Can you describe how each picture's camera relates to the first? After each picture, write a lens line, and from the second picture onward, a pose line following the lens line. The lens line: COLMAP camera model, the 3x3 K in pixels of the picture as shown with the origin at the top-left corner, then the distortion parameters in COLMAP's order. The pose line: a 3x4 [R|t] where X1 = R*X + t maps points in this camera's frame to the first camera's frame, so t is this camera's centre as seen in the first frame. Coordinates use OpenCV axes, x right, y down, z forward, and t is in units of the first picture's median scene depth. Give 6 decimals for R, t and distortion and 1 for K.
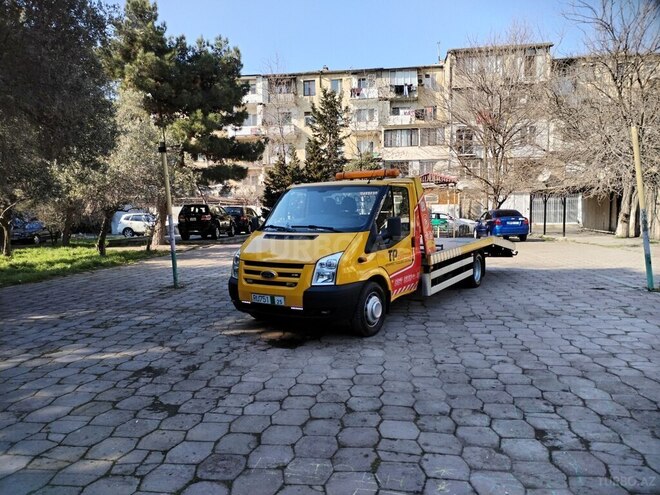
lens RADIAL K [[484.4, 0, 326.4], [0, 484.4, 252.2], [0, 0, 1]] dist [0.005102, -0.009122]
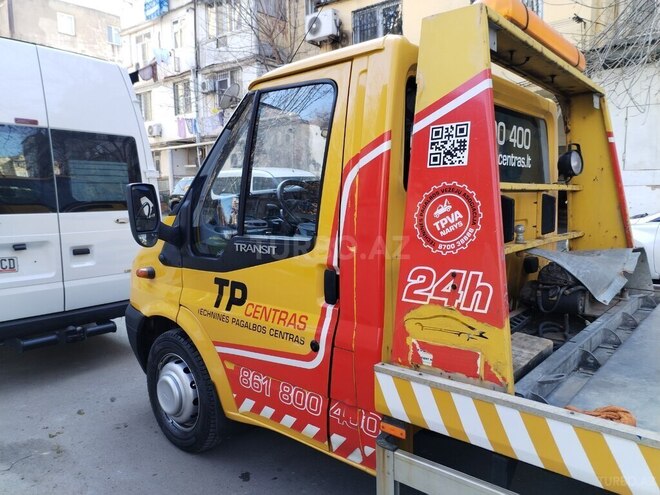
lens RADIAL K [[484.4, 0, 326.4], [0, 484.4, 252.2], [0, 0, 1]] dist [0.005102, -0.009122]
pose [[-0.124111, 0.147346, -0.981267, 0.382187], [-0.089324, 0.983239, 0.158940, -0.071311], [0.988240, 0.107377, -0.108869, 0.891848]]
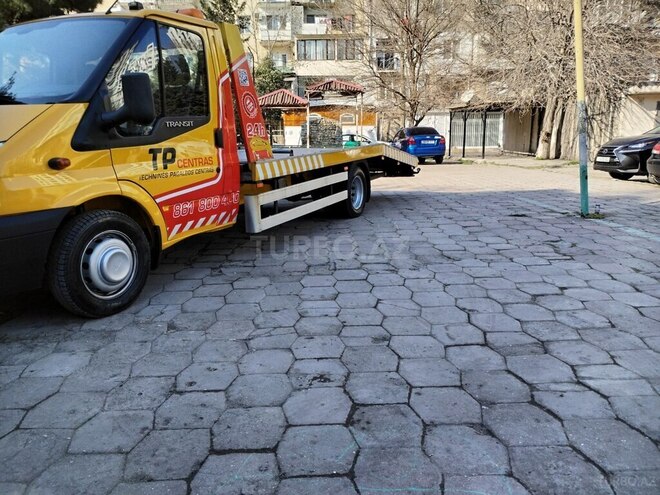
lens RADIAL K [[492.1, 0, 330.5], [0, 492.1, 257.4], [0, 0, 1]] dist [0.002028, -0.004346]
pose [[0.988044, -0.032247, 0.150763, 0.189229], [0.009302, 0.988569, 0.150479, 0.026481], [-0.153892, -0.147278, 0.977050, 0.347453]]
